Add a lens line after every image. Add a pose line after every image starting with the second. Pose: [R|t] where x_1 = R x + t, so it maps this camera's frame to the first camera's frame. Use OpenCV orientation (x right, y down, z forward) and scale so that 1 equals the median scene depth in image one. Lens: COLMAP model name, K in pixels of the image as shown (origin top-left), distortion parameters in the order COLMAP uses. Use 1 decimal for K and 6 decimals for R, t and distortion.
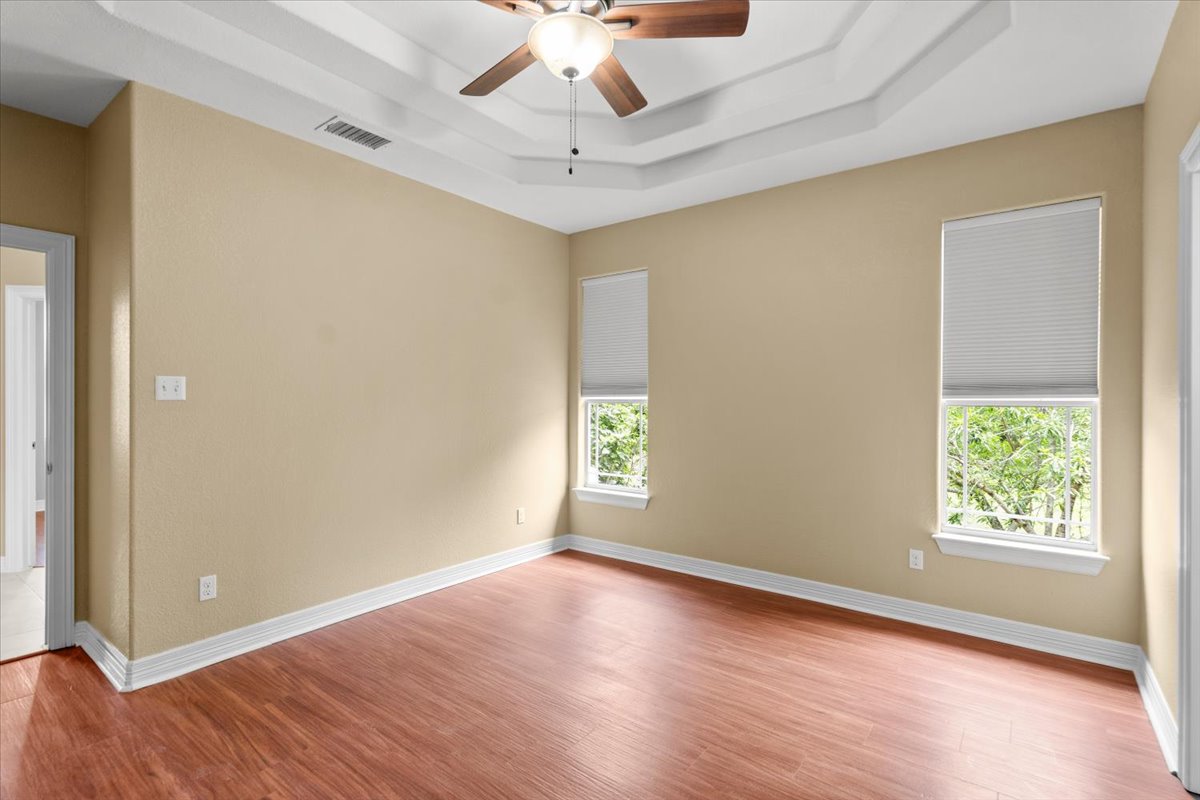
lens RADIAL K [[566.7, 0, 597.2], [0, 566.7, 400.6], [0, 0, 1]] dist [0.003967, -0.000571]
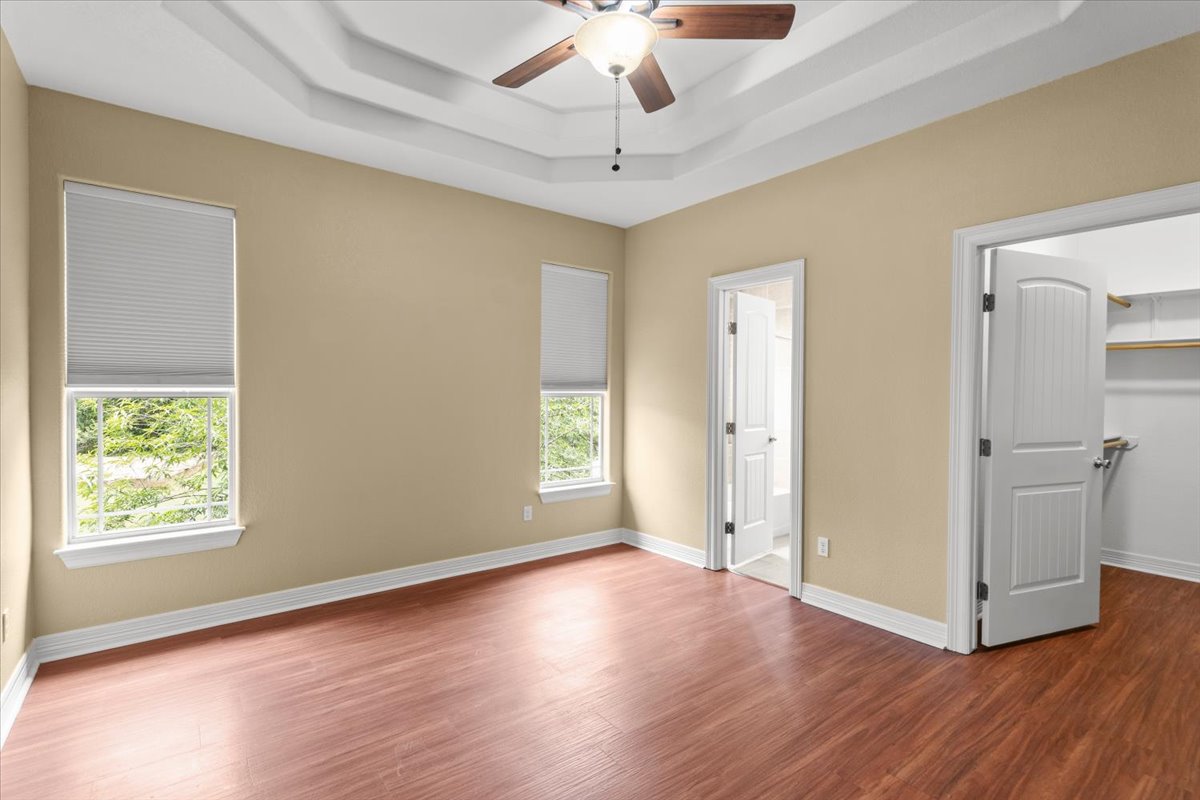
lens RADIAL K [[566.7, 0, 598.7], [0, 566.7, 399.9], [0, 0, 1]] dist [0.003967, -0.000571]
pose [[0.249801, -0.015701, 0.968170, -0.602318], [-0.000601, 0.999866, 0.016370, -0.004730], [-0.968297, -0.004672, 0.249758, 0.459374]]
